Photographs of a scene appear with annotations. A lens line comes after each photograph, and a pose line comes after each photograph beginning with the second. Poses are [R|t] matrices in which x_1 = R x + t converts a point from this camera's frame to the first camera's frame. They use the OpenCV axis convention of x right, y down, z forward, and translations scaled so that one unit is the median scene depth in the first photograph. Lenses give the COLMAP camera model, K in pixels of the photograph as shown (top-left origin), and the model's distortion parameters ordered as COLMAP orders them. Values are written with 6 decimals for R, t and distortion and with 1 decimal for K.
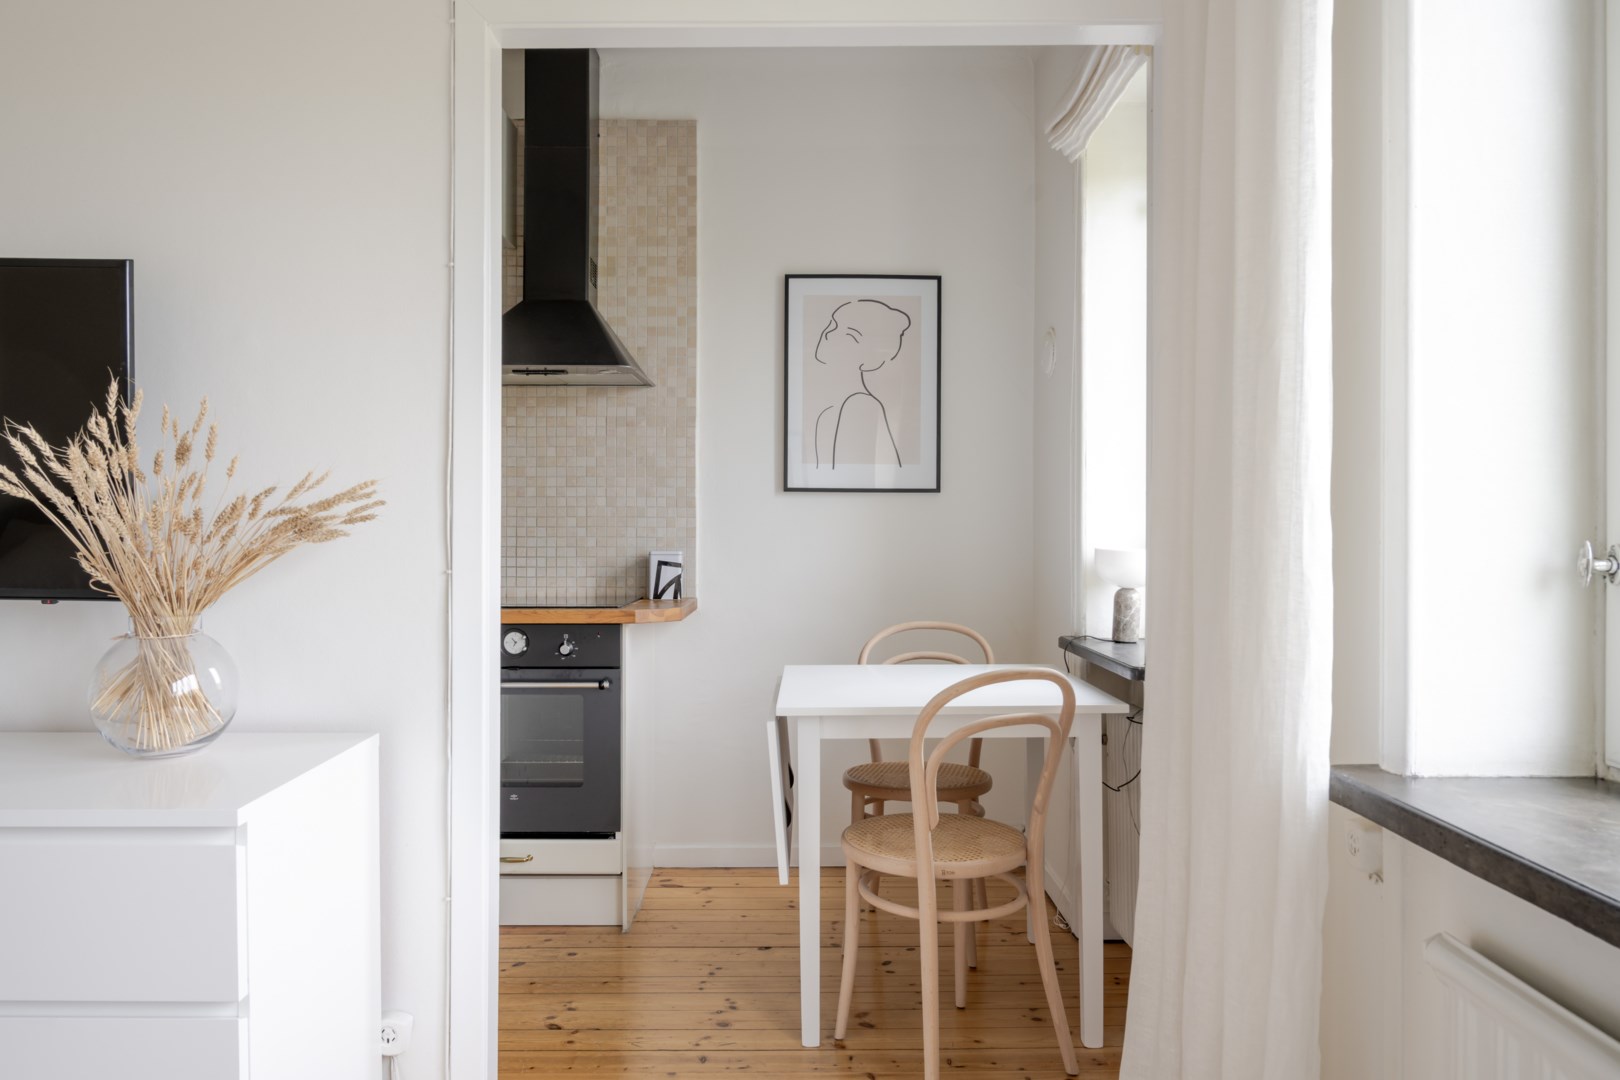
lens RADIAL K [[1084.4, 0, 810.6], [0, 1084.4, 540.2], [0, 0, 1]] dist [-0.004709, 0.000149]
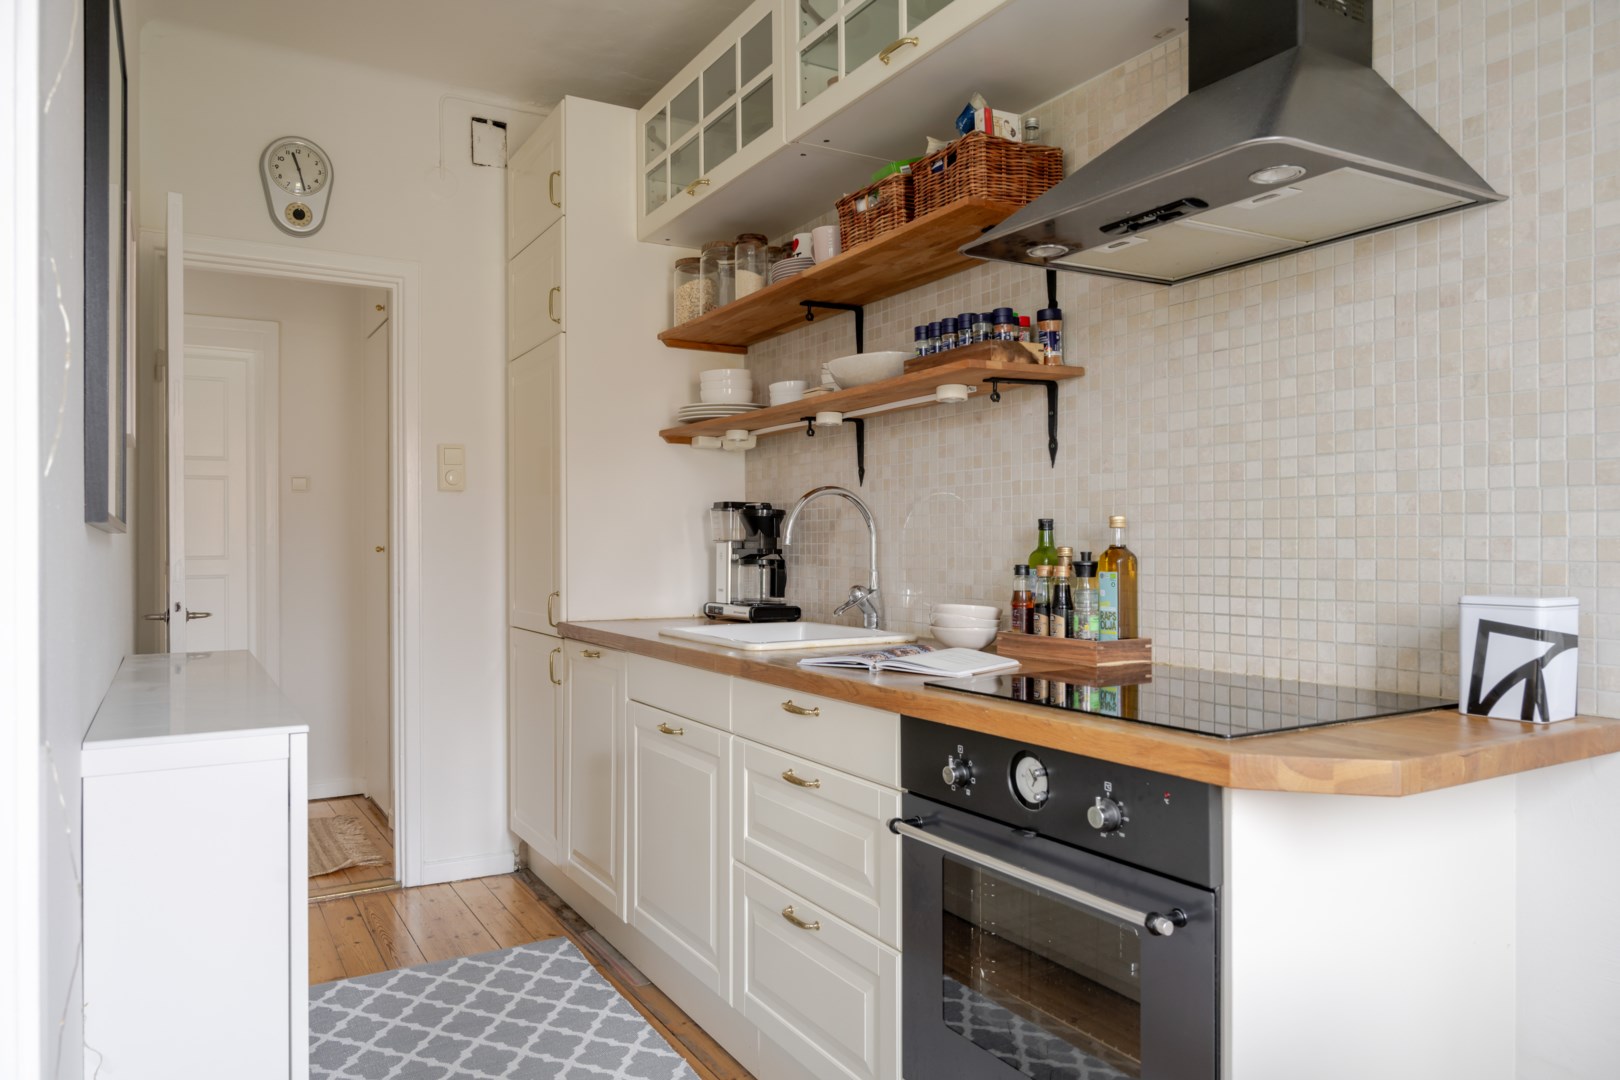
lens RADIAL K [[1084.4, 0, 808.4], [0, 1084.4, 540.6], [0, 0, 1]] dist [-0.004709, 0.000149]
pose [[0.507719, -0.007013, -0.861494, 0.077440], [-0.003472, 0.999942, -0.010186, -0.005314], [0.861516, 0.008163, 0.507665, 0.557138]]
